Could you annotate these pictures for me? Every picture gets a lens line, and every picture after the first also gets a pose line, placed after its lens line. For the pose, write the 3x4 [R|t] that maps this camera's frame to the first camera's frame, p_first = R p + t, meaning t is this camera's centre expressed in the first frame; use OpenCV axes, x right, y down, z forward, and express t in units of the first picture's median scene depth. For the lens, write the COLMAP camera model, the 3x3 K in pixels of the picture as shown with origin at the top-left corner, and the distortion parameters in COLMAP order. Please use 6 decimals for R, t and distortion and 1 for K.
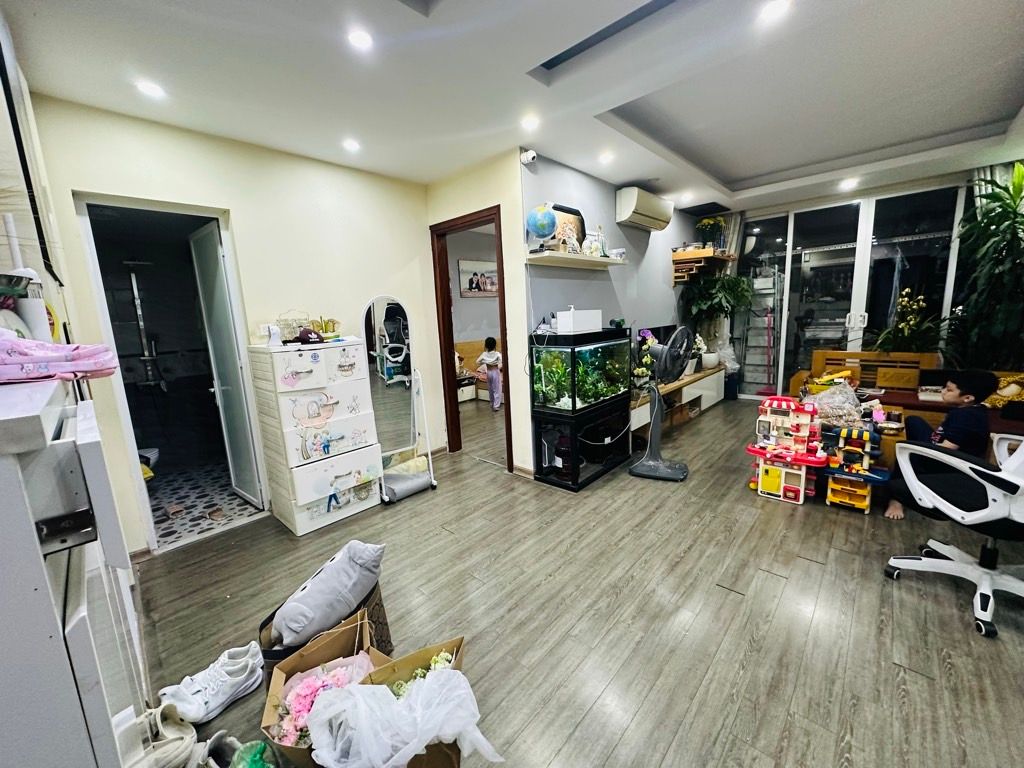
lens RADIAL K [[405.3, 0, 511.4], [0, 405.3, 383.0], [0, 0, 1]] dist [-0.002821, 0.000419]
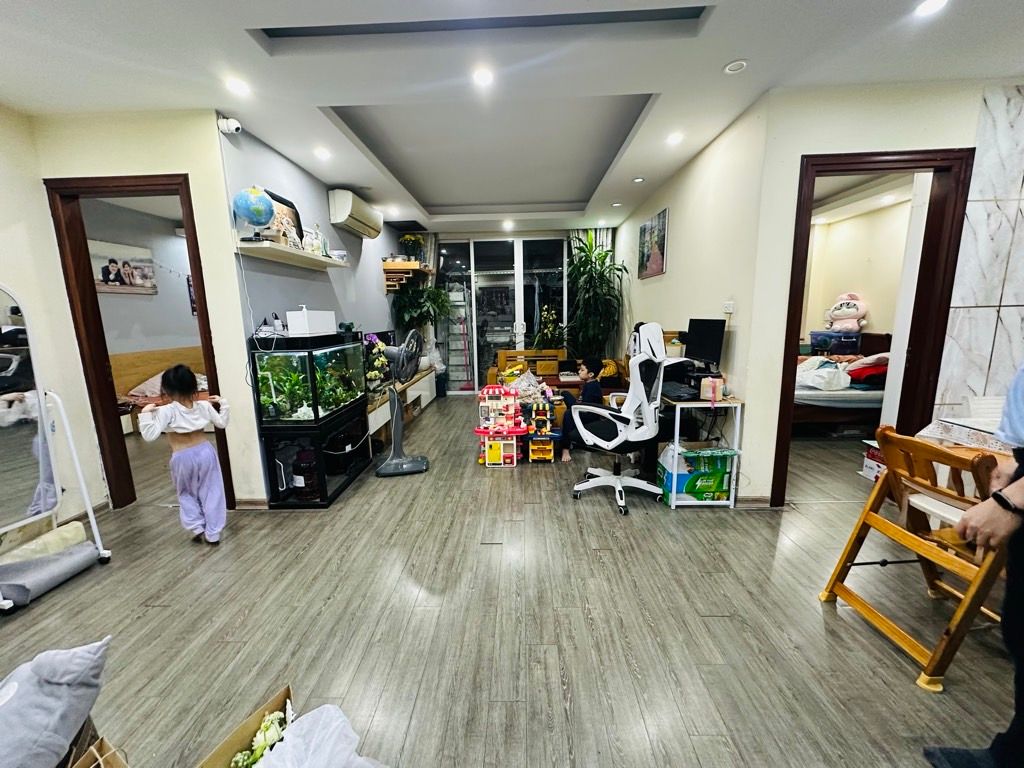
lens RADIAL K [[405.3, 0, 511.6], [0, 405.3, 382.6], [0, 0, 1]] dist [-0.002821, 0.000419]
pose [[0.750190, -0.079843, 0.656384, -0.104320], [0.097014, 0.995231, 0.010183, 0.017024], [-0.654067, 0.056039, 0.754358, 0.015450]]
